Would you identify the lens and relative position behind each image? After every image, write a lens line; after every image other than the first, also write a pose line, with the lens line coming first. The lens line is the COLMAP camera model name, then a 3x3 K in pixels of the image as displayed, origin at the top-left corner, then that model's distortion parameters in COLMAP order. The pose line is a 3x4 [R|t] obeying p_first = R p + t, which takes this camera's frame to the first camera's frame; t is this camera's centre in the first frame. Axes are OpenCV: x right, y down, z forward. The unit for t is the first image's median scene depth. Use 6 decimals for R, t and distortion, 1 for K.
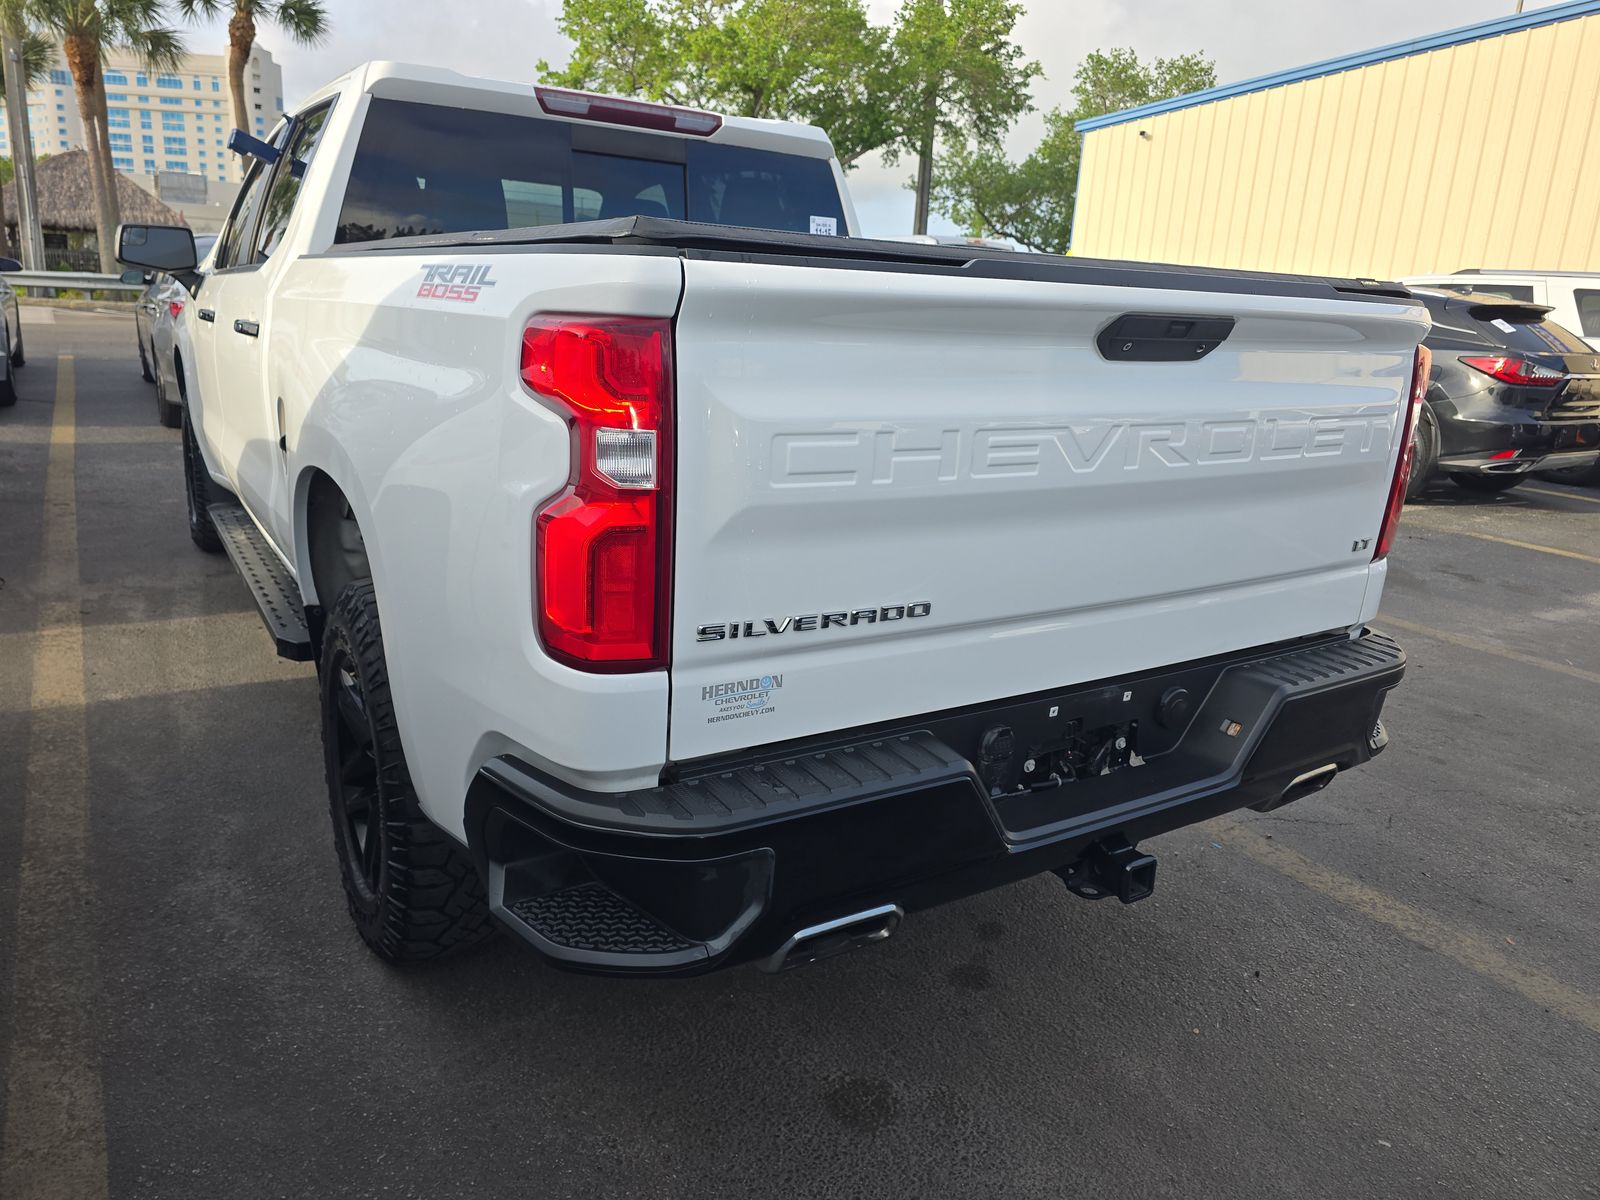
lens RADIAL K [[1107.2, 0, 800.0], [0, 1107.2, 600.0], [0, 0, 1]] dist [0.048188, -0.060467]
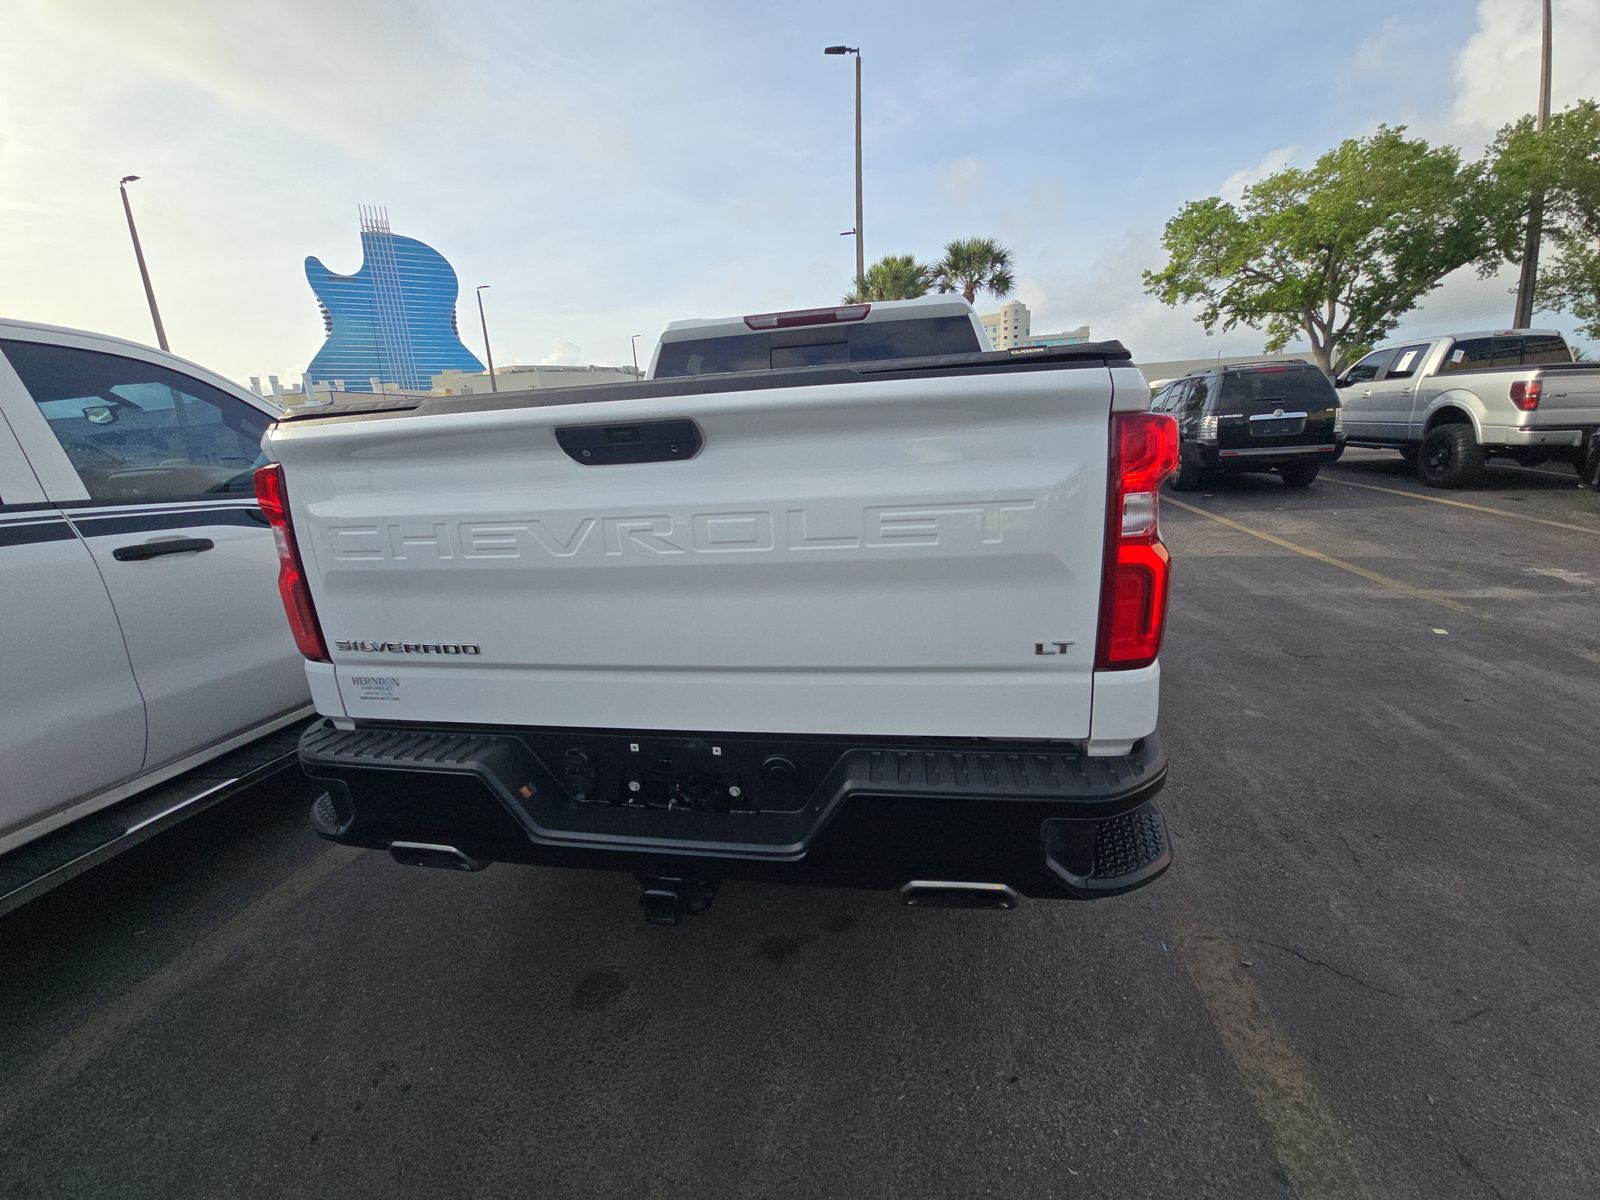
lens RADIAL K [[644.9, 0, 800.0], [0, 644.9, 600.0], [0, 0, 1]] dist [0.039602, -0.025764]
pose [[0.706115, 0.077211, -0.703875, 0.120832], [-0.092168, 0.995603, 0.016751, -0.013101], [0.702074, 0.053047, 0.710126, 0.085677]]
